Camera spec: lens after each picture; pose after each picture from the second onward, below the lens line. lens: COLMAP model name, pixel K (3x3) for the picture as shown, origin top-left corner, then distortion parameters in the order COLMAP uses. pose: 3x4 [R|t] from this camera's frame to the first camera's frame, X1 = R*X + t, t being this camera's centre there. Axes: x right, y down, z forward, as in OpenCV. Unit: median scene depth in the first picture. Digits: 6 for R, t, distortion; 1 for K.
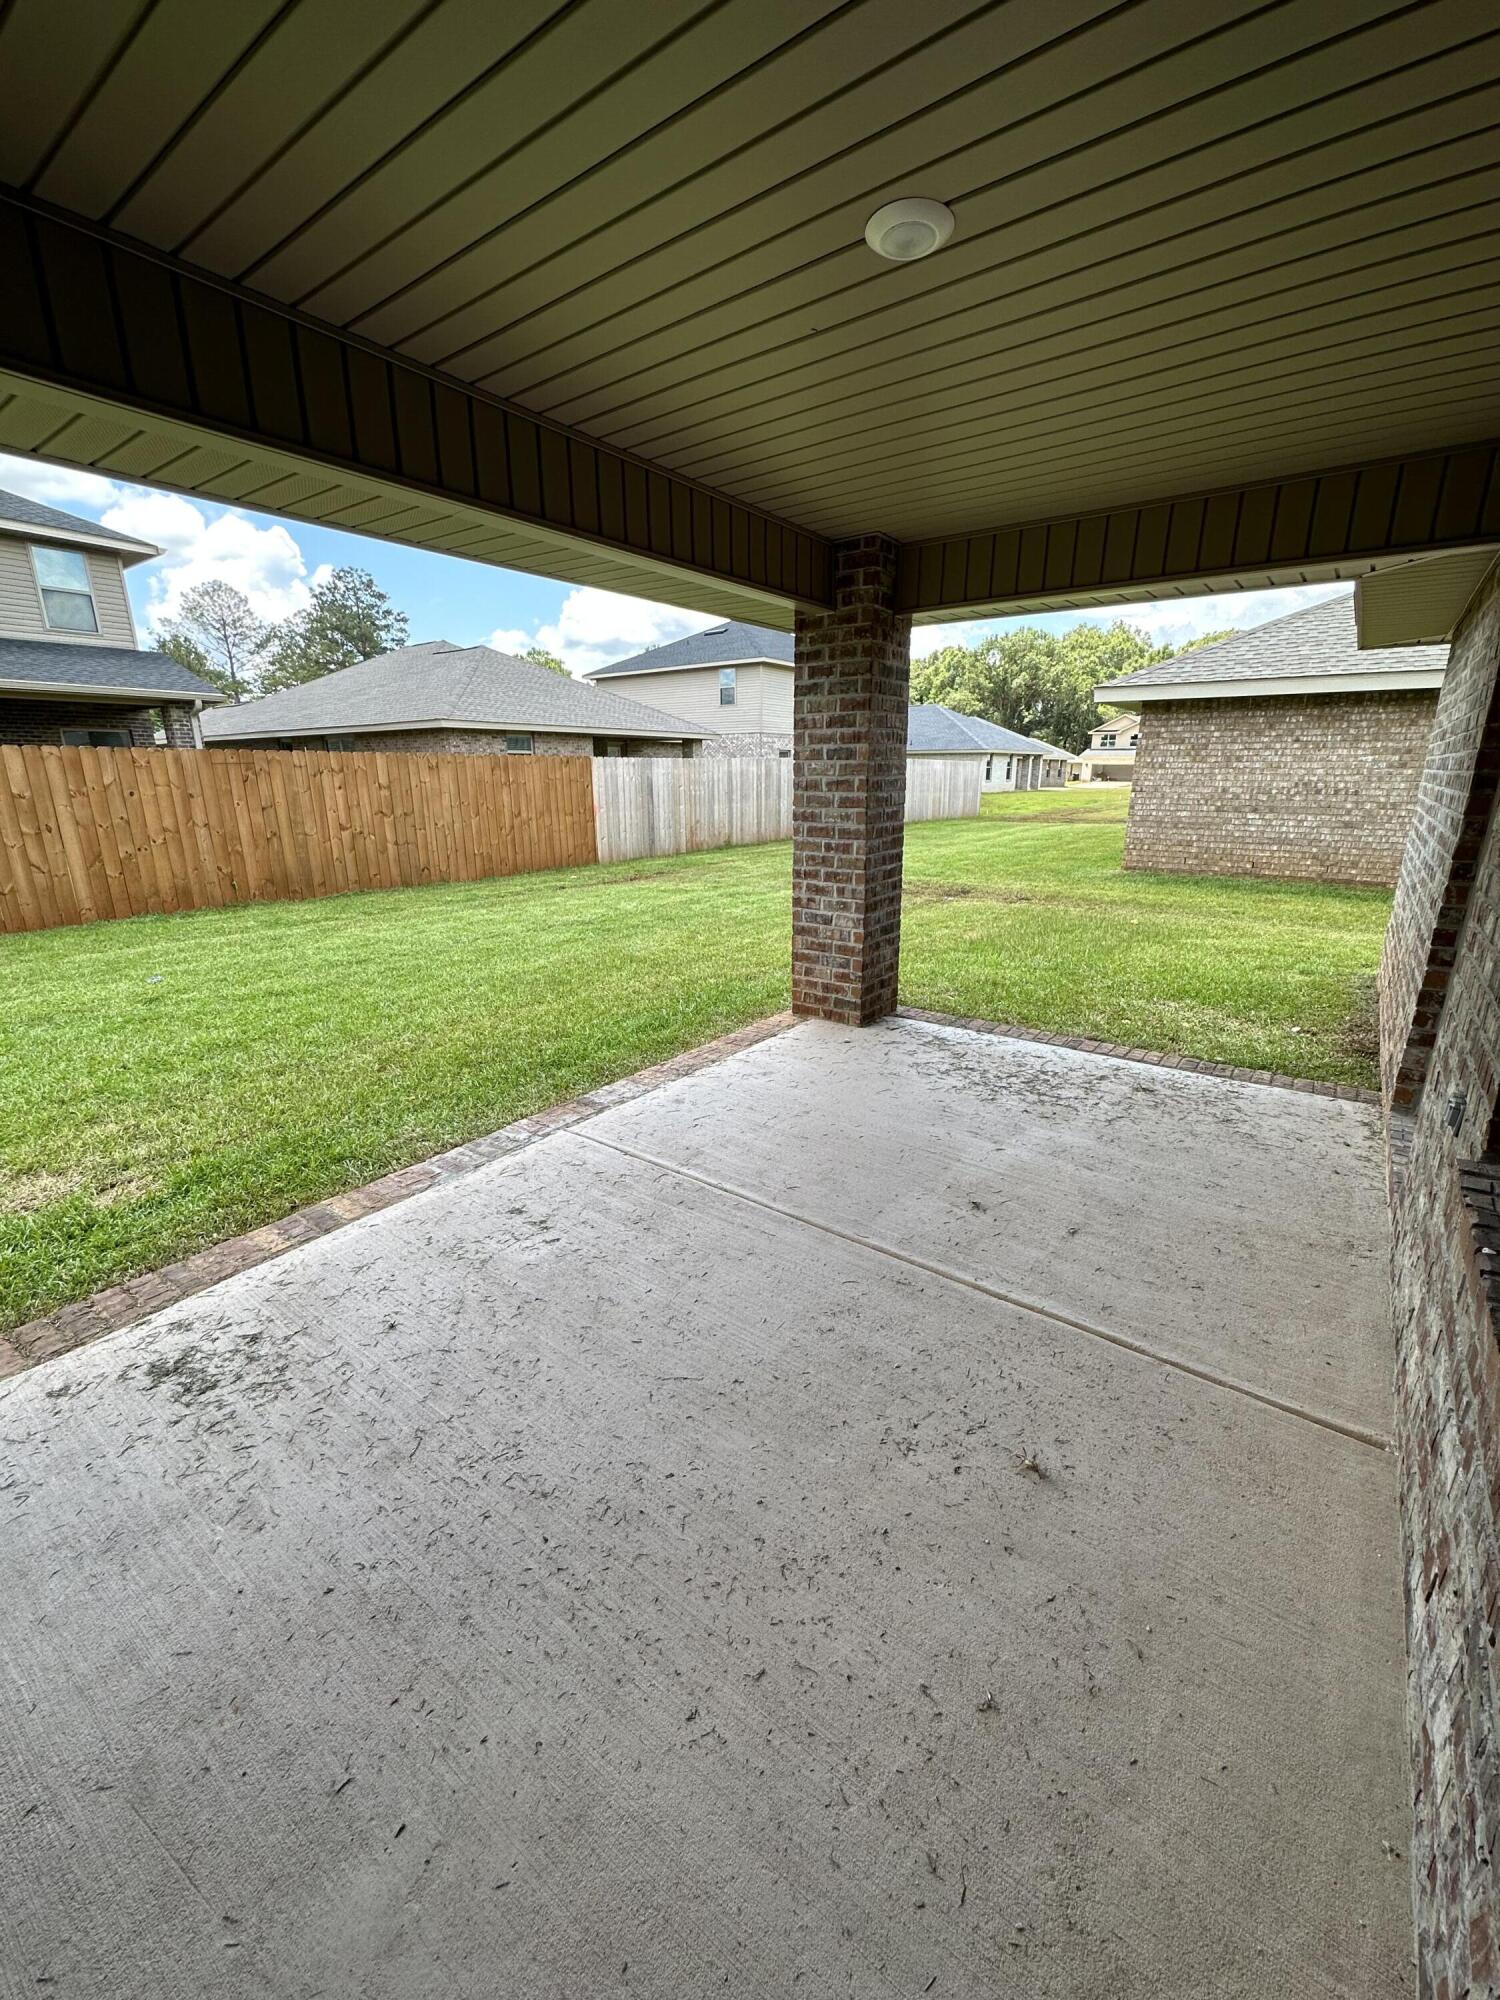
lens RADIAL K [[804.5, 0, 740.7], [0, 804.5, 993.8], [0, 0, 1]] dist [0.000073, 0.000024]
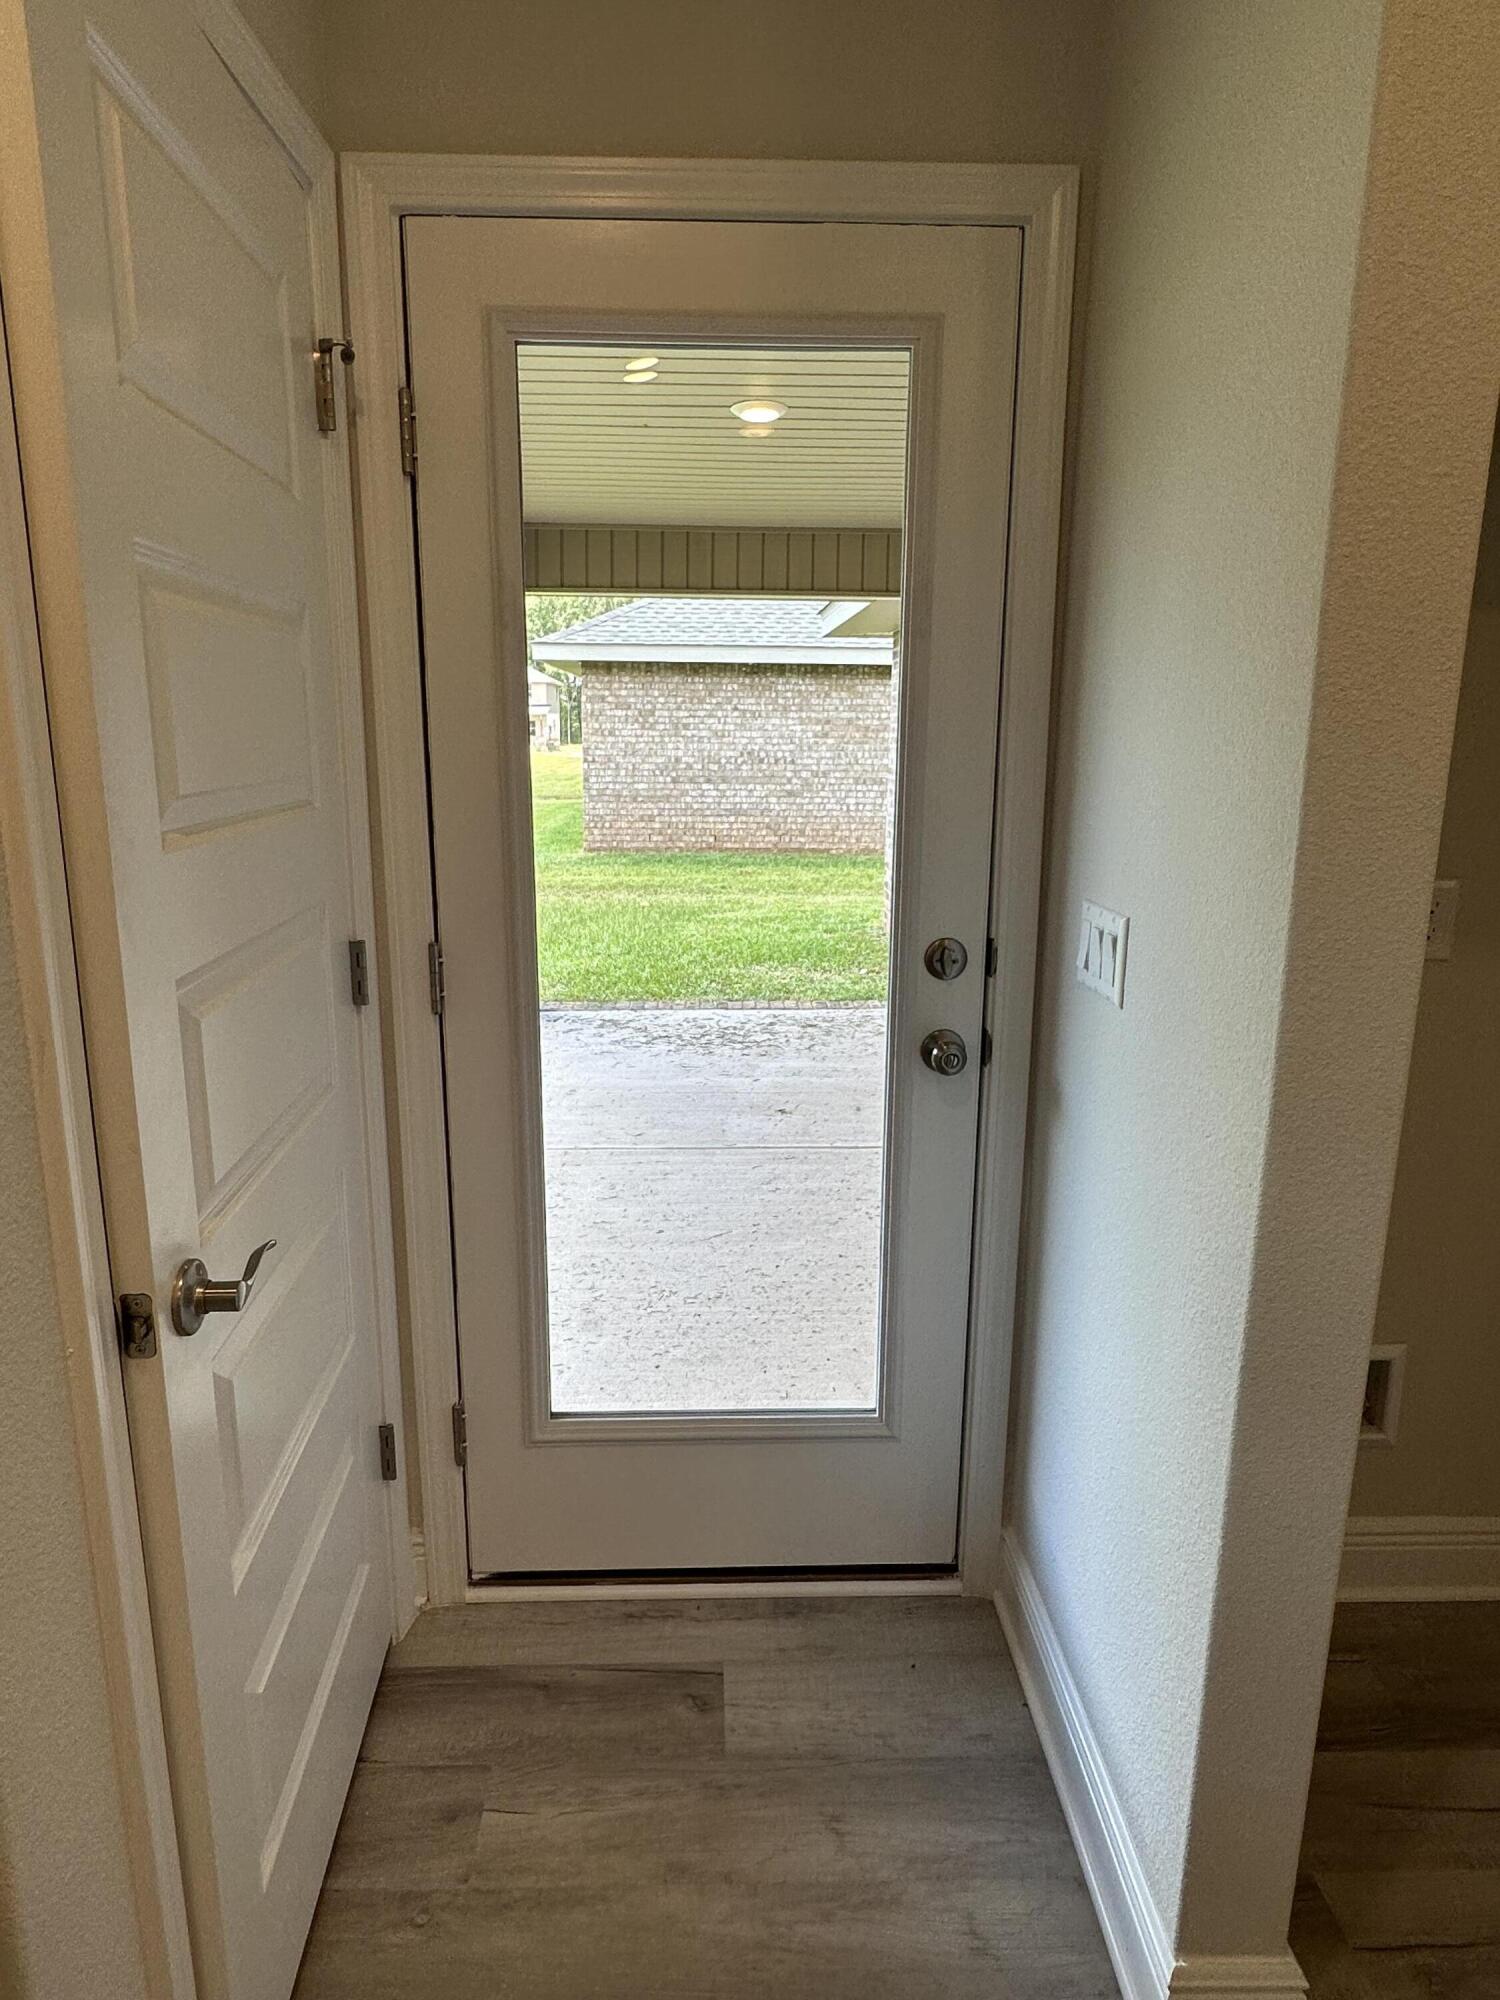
lens RADIAL K [[1195.4, 0, 731.9], [0, 1195.4, 994.3], [0, 0, 1]] dist [-0.002960, 0.002467]
pose [[0.785369, -0.127186, 0.605821, -0.244608], [0.157996, 0.987437, 0.002482, 0.021511], [-0.598526, 0.093768, 0.795597, -0.116911]]
